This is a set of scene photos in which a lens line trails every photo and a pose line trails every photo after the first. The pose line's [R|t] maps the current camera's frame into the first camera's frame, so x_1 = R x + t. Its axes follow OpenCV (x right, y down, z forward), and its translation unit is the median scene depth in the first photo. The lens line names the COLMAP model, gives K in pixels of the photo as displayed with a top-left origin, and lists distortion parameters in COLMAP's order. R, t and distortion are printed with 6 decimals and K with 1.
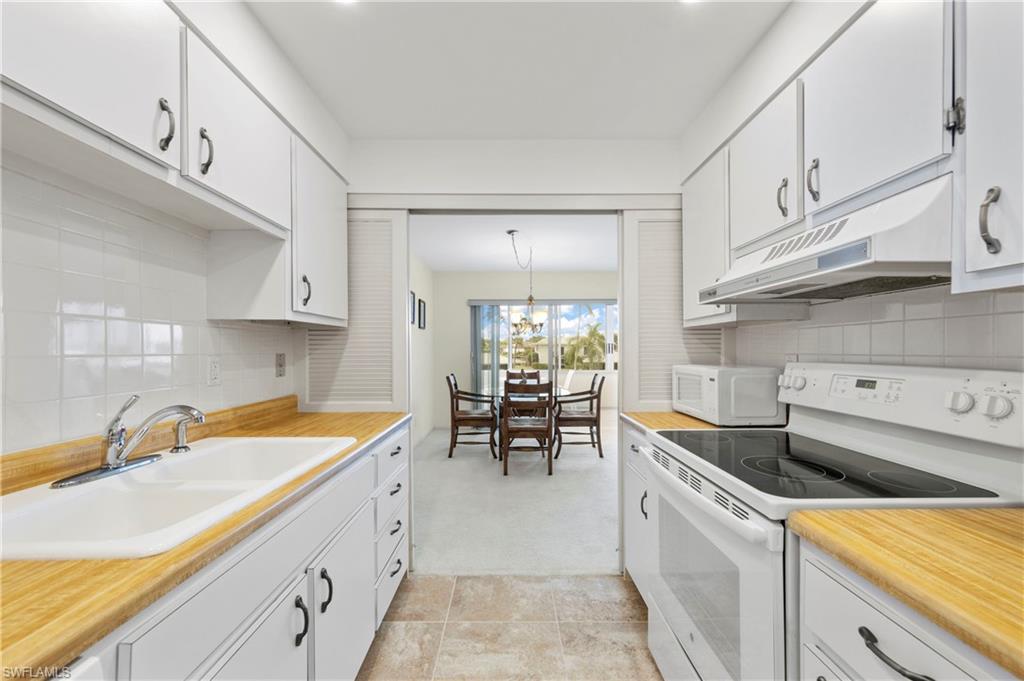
lens RADIAL K [[387.3, 0, 512.1], [0, 387.3, 350.3], [0, 0, 1]] dist [0.000167, -0.000153]
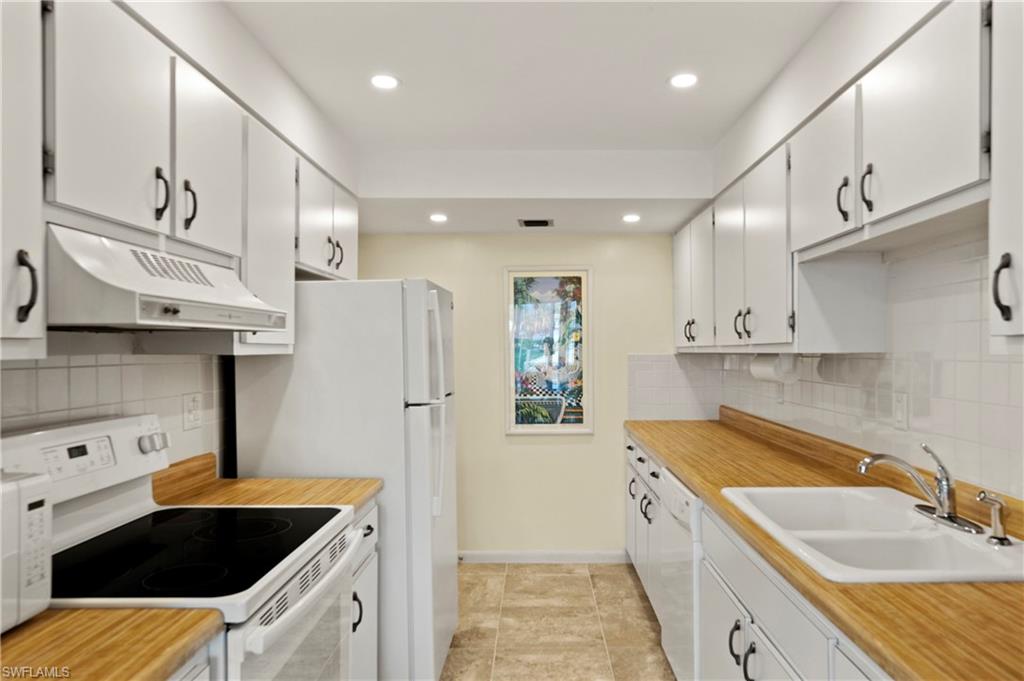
lens RADIAL K [[675.0, 0, 534.8], [0, 675.0, 344.3], [0, 0, 1]] dist [-0.000151, 0.000147]
pose [[-0.999968, 0.003788, 0.007011, 0.004883], [0.003731, 0.999961, -0.008041, -0.064505], [-0.007041, -0.008015, -0.999943, 1.374191]]
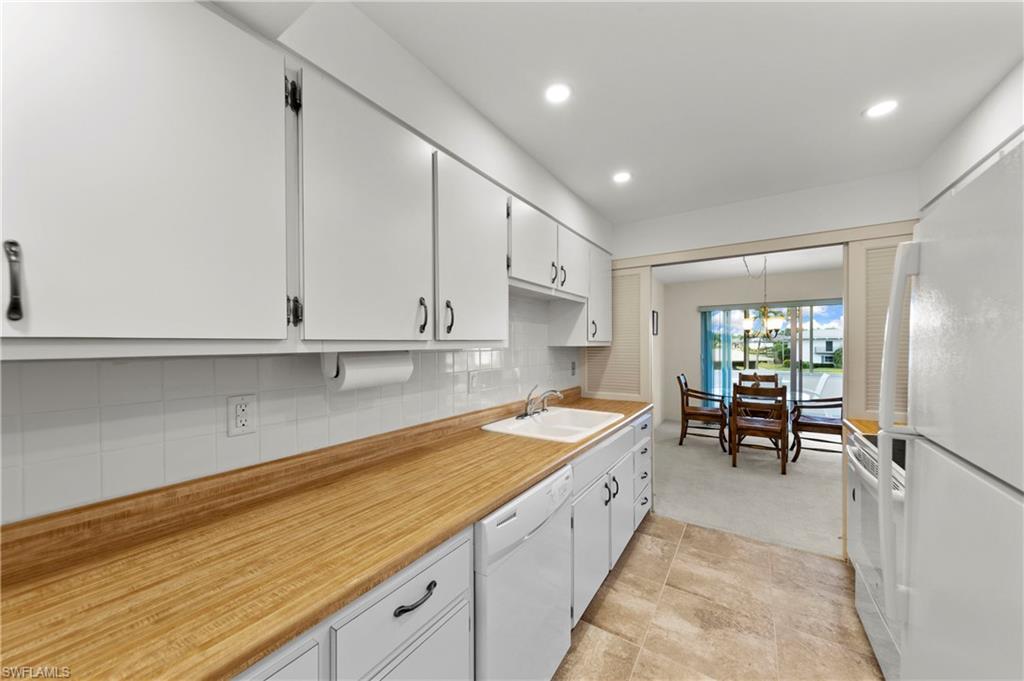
lens RADIAL K [[370.4, 0, 508.4], [0, 370.4, 347.2], [0, 0, 1]] dist [0.000306, -0.000077]
pose [[0.830699, 0.002183, -0.556718, 0.065422], [0.001611, 0.999979, 0.006325, -0.061643], [0.556720, -0.006151, 0.830678, -0.471783]]
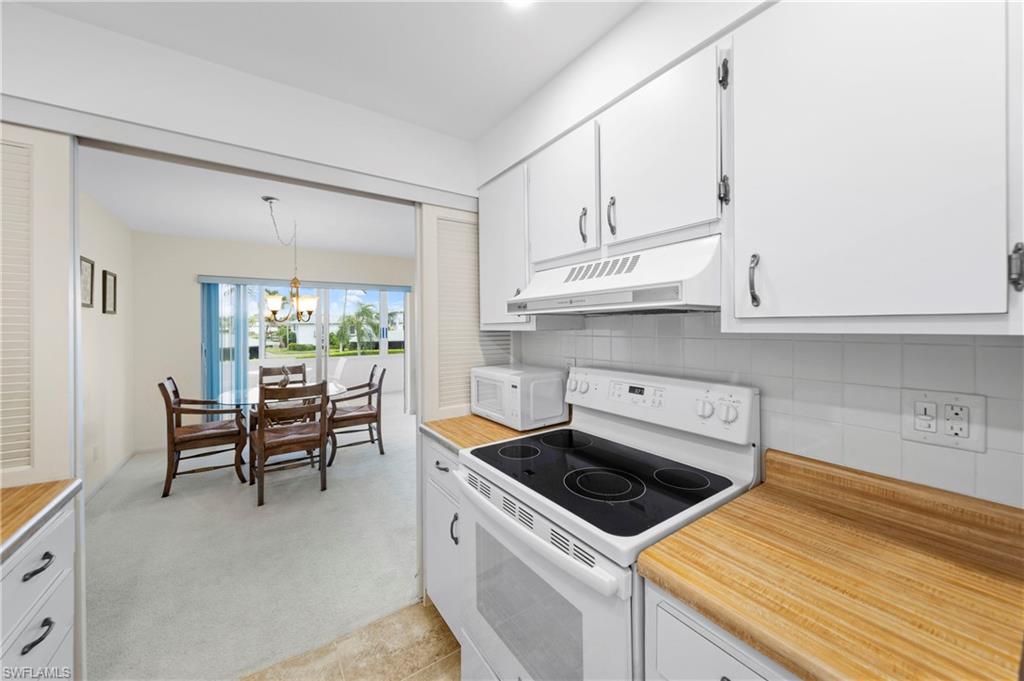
lens RADIAL K [[368.5, 0, 510.0], [0, 368.5, 324.9], [0, 0, 1]] dist [0.002443, -0.000082]
pose [[0.828324, -0.000019, 0.560249, -0.031987], [0.004961, 0.999961, -0.007301, -0.065205], [-0.560227, 0.008827, 0.828292, 0.159781]]
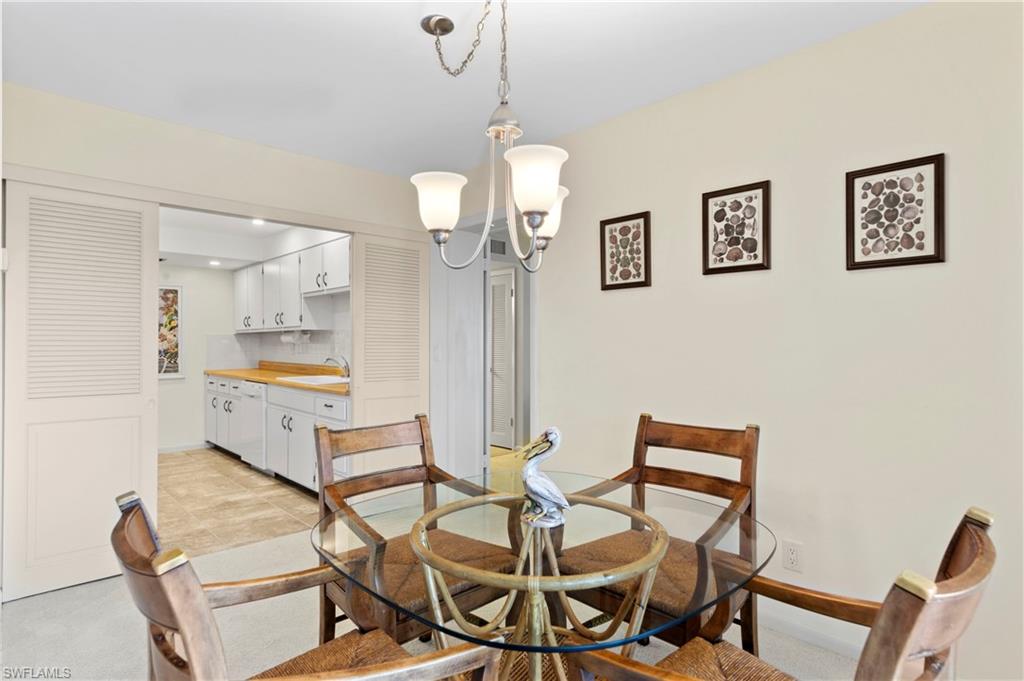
lens RADIAL K [[533.6, 0, 512.0], [0, 533.6, 340.5], [0, 0, 1]] dist [-0.000418, -0.000267]
pose [[-0.725702, 0.001312, -0.688008, 0.570320], [0.002692, 0.999996, -0.000934, -0.002360], [0.688004, -0.002530, -0.725703, 2.703518]]
